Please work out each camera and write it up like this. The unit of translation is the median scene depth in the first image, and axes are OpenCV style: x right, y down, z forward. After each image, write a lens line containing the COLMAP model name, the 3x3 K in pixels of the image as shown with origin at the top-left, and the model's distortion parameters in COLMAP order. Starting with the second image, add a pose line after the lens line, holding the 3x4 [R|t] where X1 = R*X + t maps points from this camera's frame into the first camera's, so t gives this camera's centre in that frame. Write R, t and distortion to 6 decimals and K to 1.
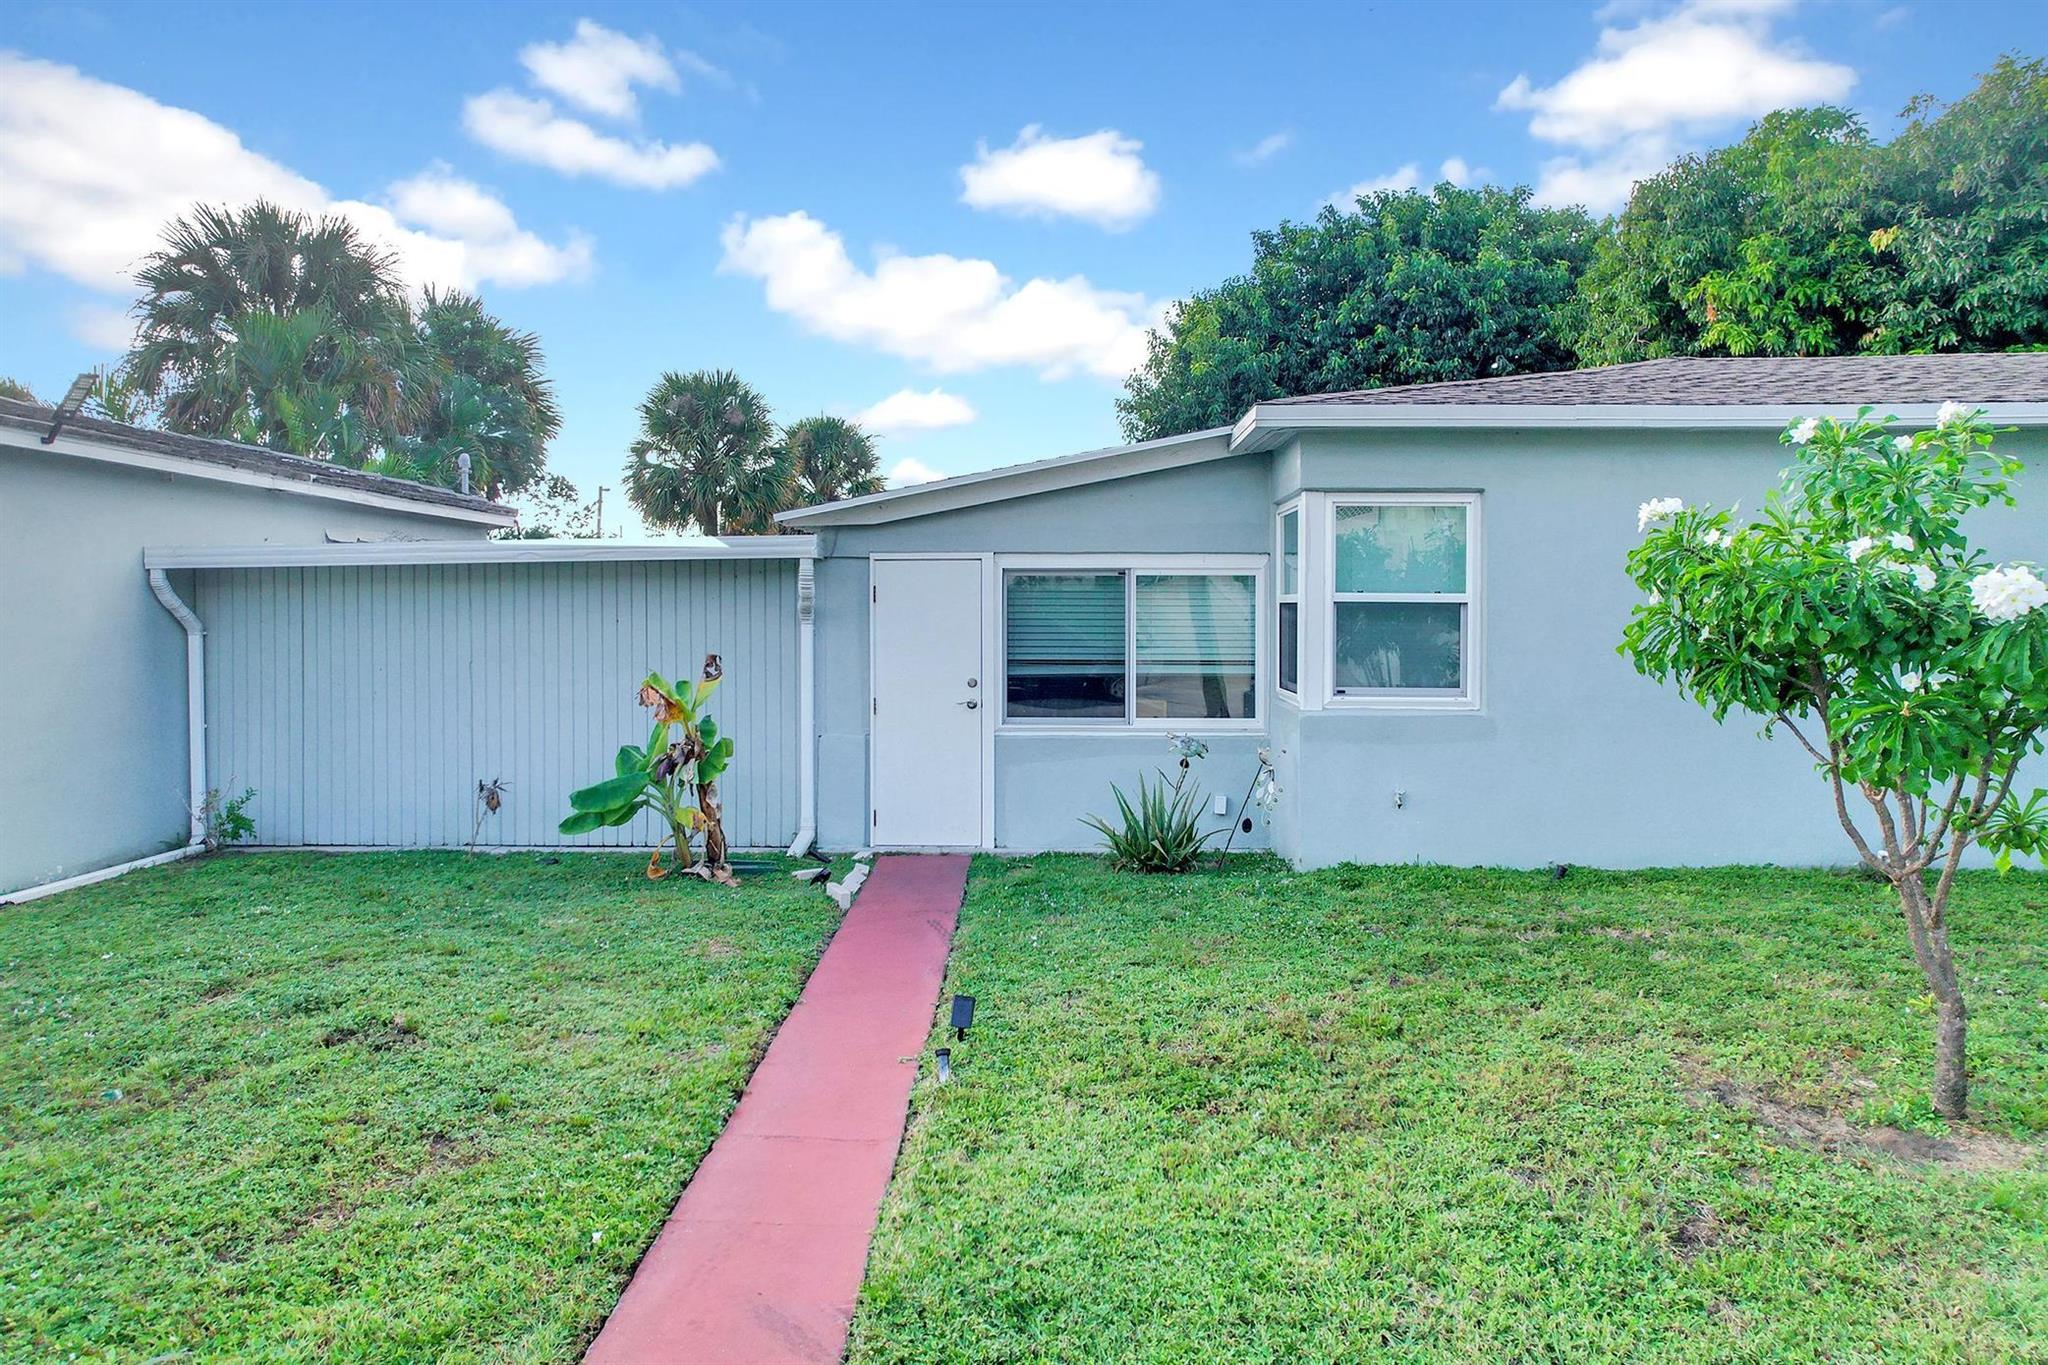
lens RADIAL K [[1406.8, 0, 1027.3], [0, 1406.8, 645.5], [0, 0, 1]] dist [-0.001285, 0.113467]
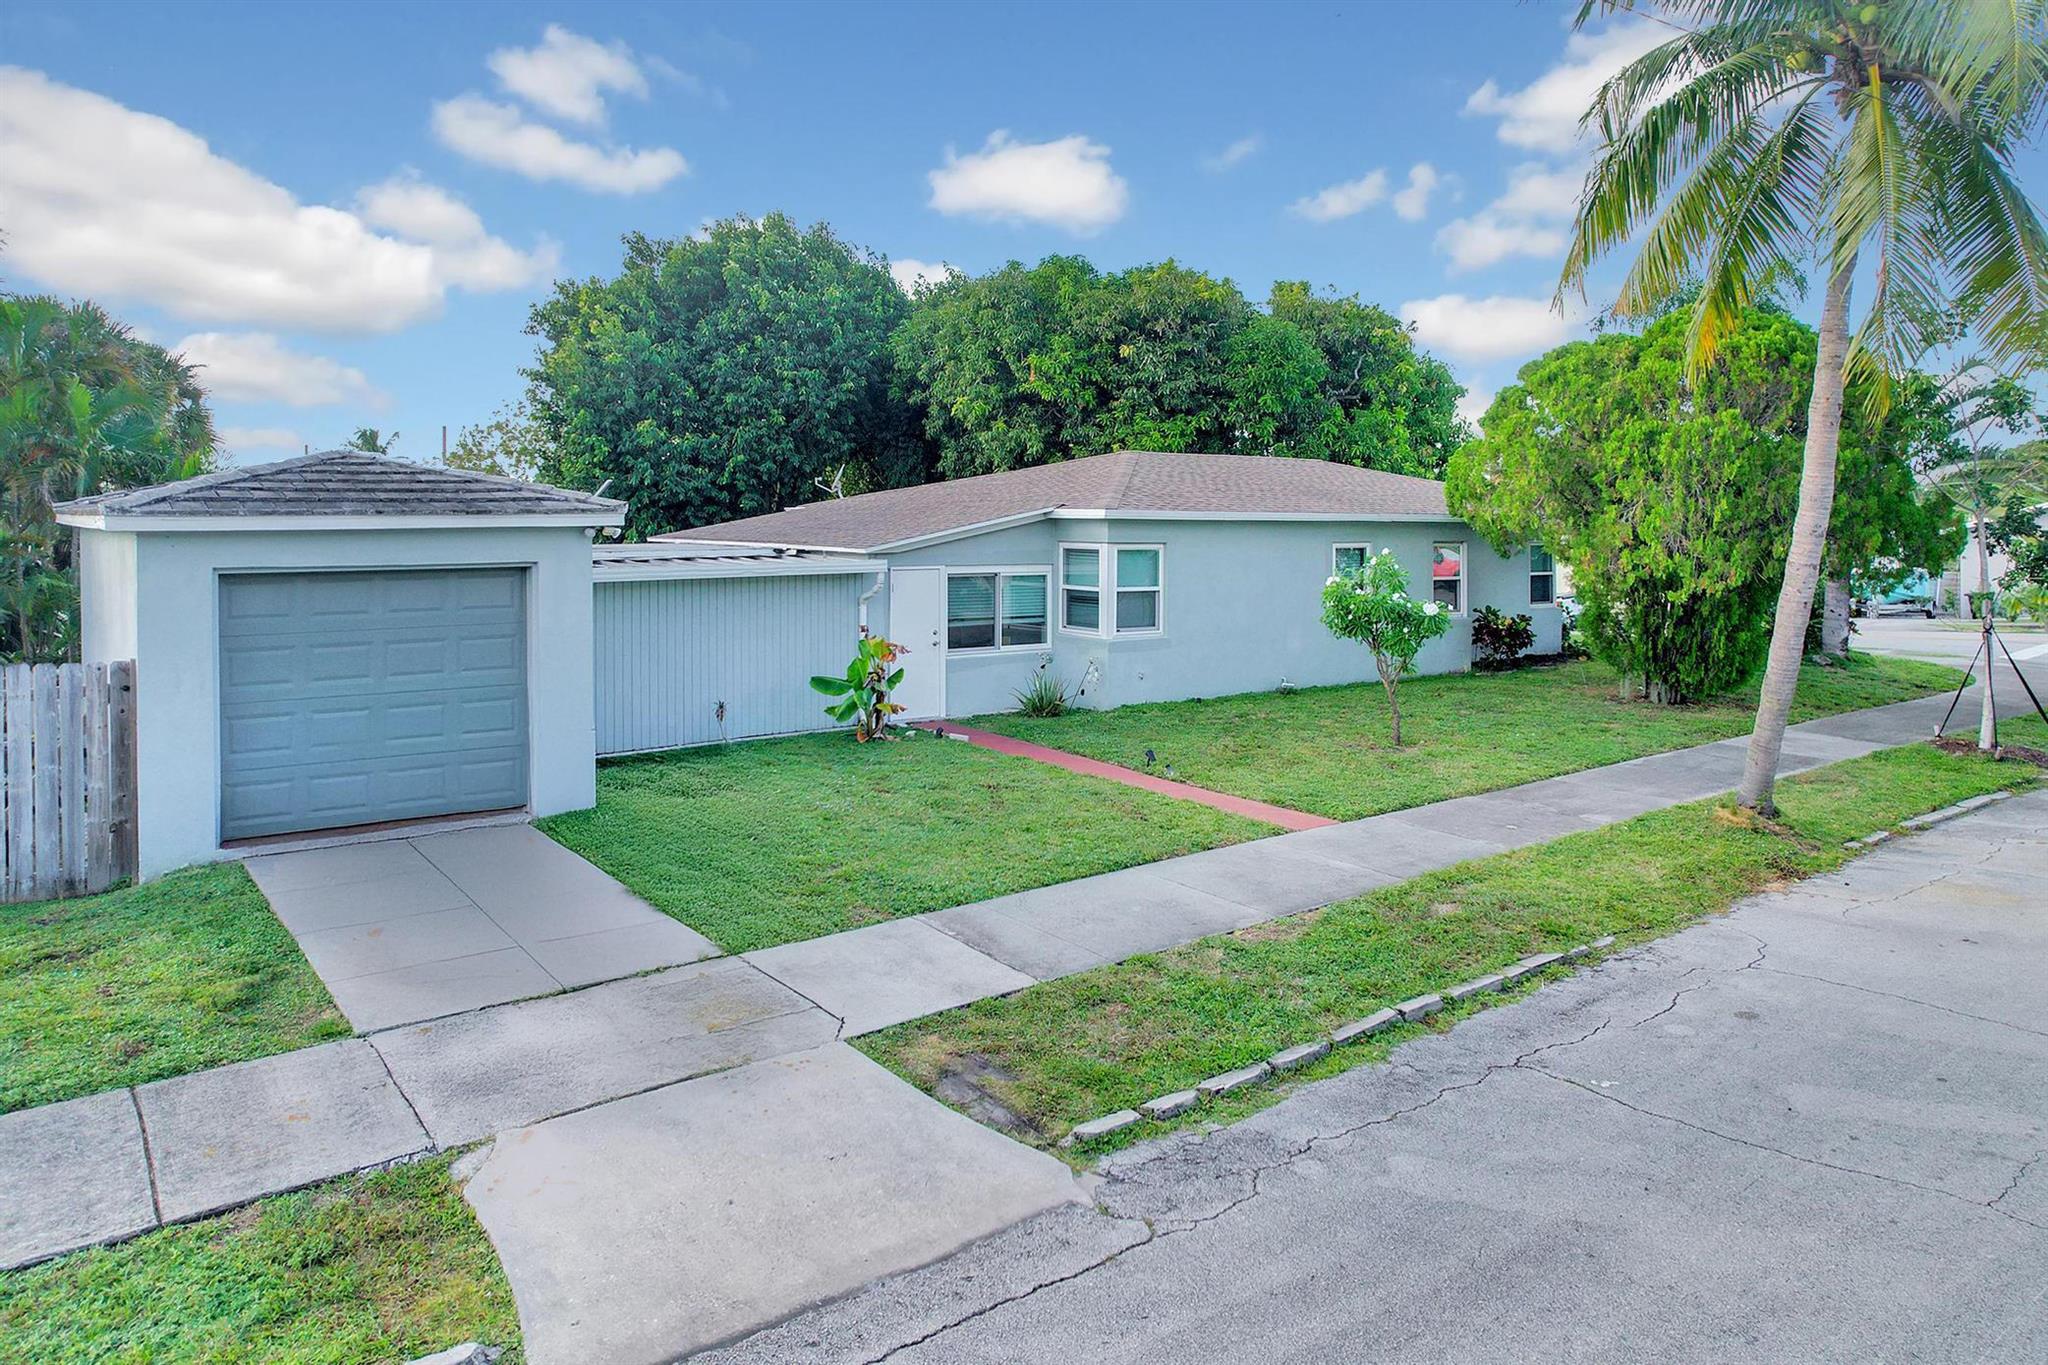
lens RADIAL K [[1346.8, 0, 1024.0], [0, 1346.8, 682.5], [0, 0, 1]] dist [-0.056266, 0.049991]
pose [[0.807653, -0.069843, 0.585507, -1.014676], [0.014435, 0.995005, 0.098780, -0.087463], [-0.589481, -0.071328, 0.804627, -0.567297]]
